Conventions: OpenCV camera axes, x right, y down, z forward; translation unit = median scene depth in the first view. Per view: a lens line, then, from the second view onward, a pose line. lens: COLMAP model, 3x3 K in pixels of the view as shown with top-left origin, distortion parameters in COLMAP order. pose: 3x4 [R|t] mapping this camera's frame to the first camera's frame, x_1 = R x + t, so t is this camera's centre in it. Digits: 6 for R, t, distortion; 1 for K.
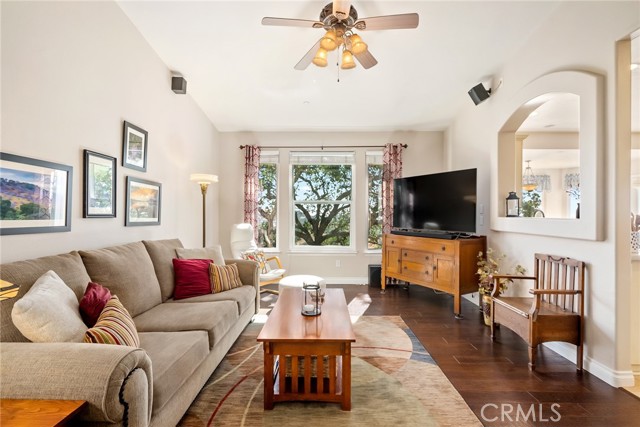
lens RADIAL K [[298.1, 0, 319.7], [0, 298.1, 213.7], [0, 0, 1]] dist [-0.042133, 0.007646]
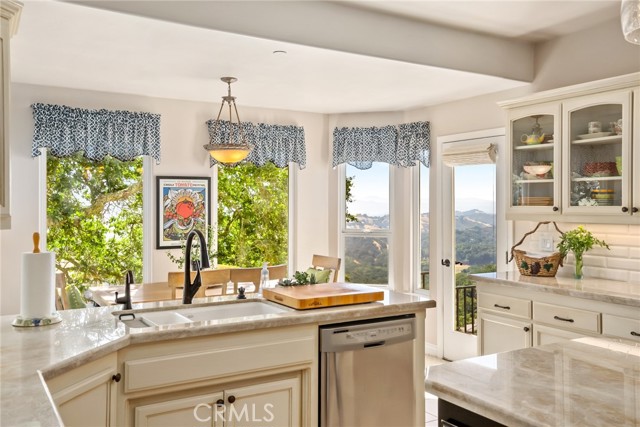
lens RADIAL K [[566.4, 0, 316.6], [0, 566.4, 208.6], [0, 0, 1]] dist [0.031601, -0.016758]
pose [[0.846685, -0.005786, 0.532063, 0.436594], [-0.003714, 0.999852, 0.016783, -0.034967], [-0.532082, -0.016186, 0.846538, 0.352945]]
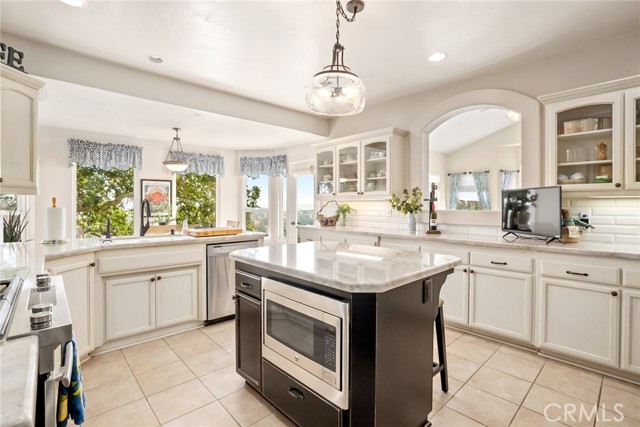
lens RADIAL K [[298.1, 0, 315.1], [0, 298.1, 207.3], [0, 0, 1]] dist [-0.042133, 0.007646]
pose [[0.726309, -0.009366, 0.687305, 0.469049], [-0.003551, 0.999843, 0.017377, -0.005695], [-0.687360, -0.015062, 0.726161, 0.252238]]
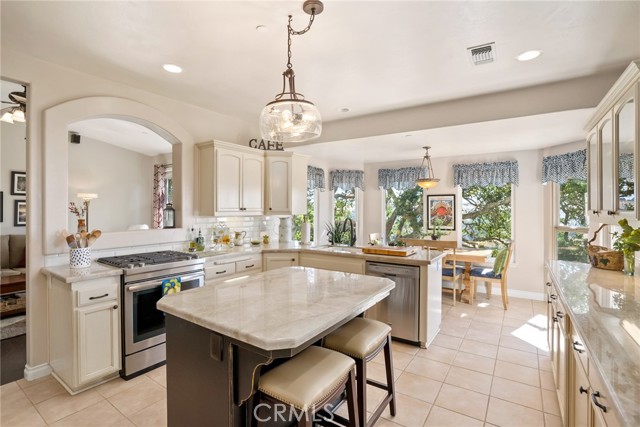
lens RADIAL K [[298.1, 0, 322.7], [0, 298.1, 208.2], [0, 0, 1]] dist [-0.042133, 0.007646]
pose [[0.841231, -0.000432, -0.540675, 0.900772], [0.004515, 0.999970, 0.006227, -0.034327], [0.540657, -0.007680, 0.841208, 0.228709]]
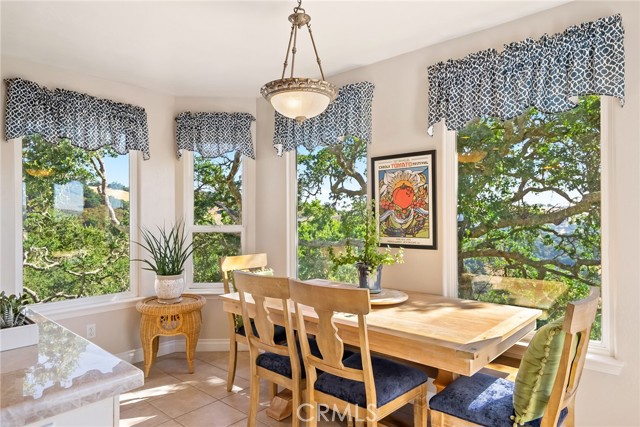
lens RADIAL K [[398.5, 0, 315.7], [0, 398.5, 214.8], [0, 0, 1]] dist [0.008681, 0.004153]
pose [[0.760131, -0.006248, -0.649740, 0.937444], [0.011907, 0.999920, 0.004315, -0.001932], [0.649661, -0.011016, 0.760144, 0.762697]]
